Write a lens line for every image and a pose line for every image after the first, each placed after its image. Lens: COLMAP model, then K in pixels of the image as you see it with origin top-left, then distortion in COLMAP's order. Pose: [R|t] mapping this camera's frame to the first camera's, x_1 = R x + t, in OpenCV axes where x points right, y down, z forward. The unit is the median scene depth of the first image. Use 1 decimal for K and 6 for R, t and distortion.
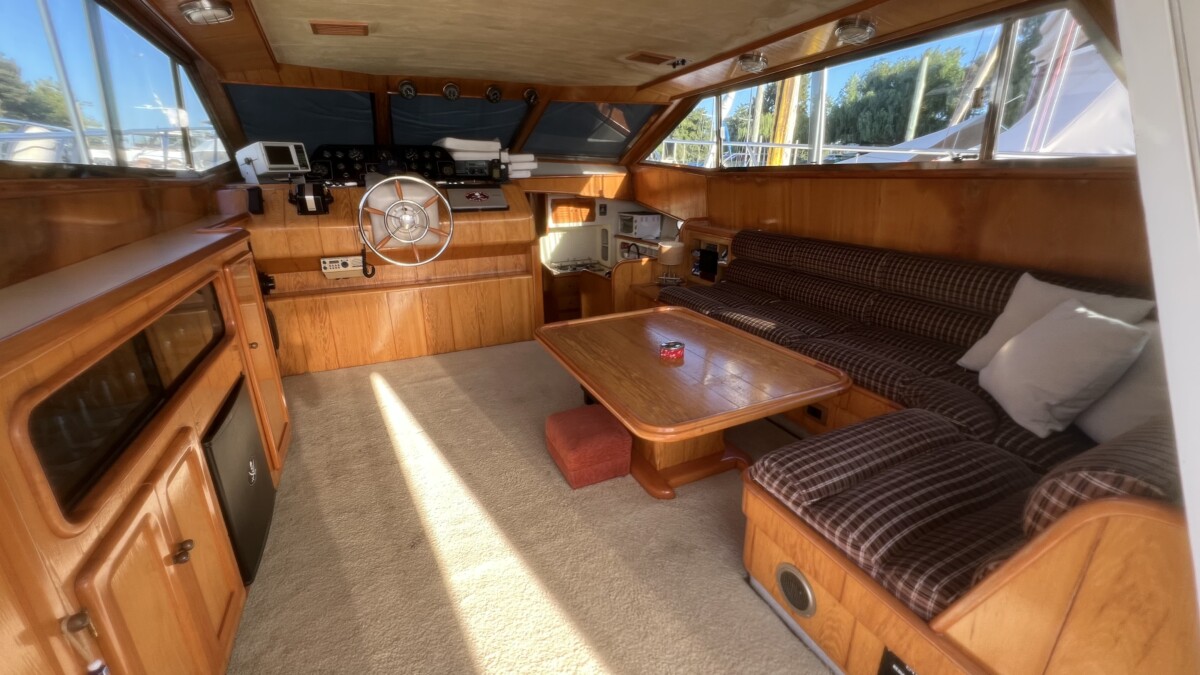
lens RADIAL K [[477.0, 0, 605.3], [0, 477.0, 333.5], [0, 0, 1]] dist [-0.003091, -0.000378]
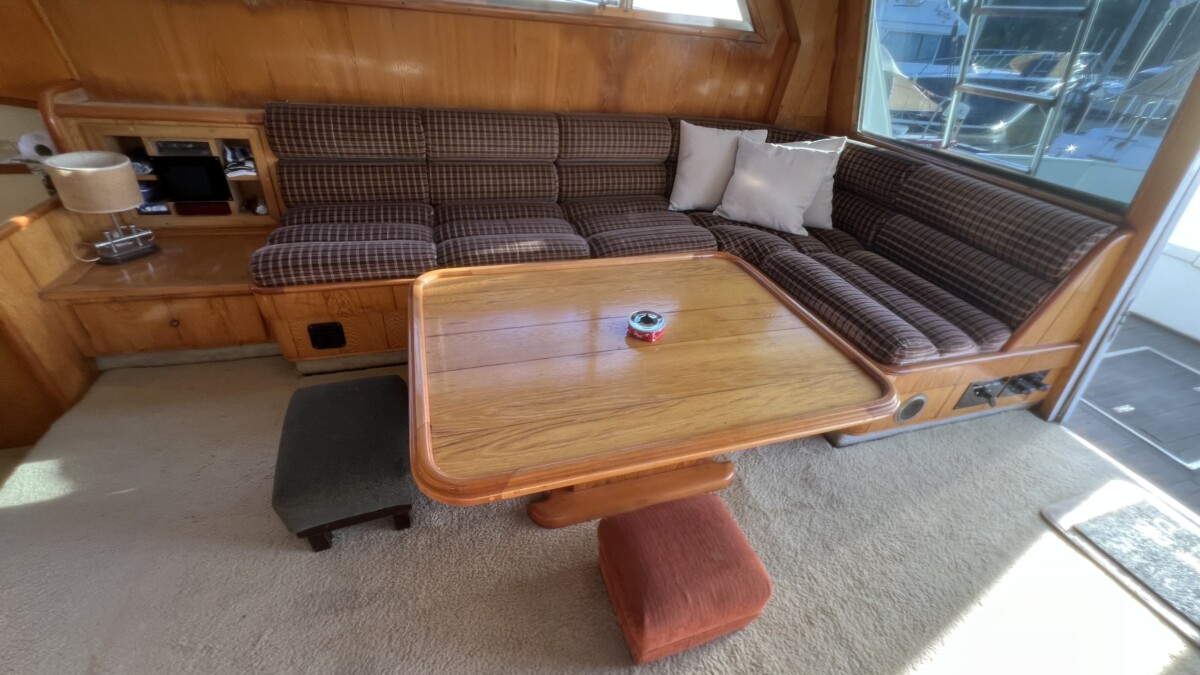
lens RADIAL K [[477.0, 0, 598.3], [0, 477.0, 336.9], [0, 0, 1]] dist [-0.003091, -0.000378]
pose [[0.128921, -0.546134, 0.827718, -0.367044], [0.230143, 0.828372, 0.510719, -0.265170], [-0.964580, 0.124651, 0.232483, 0.762513]]
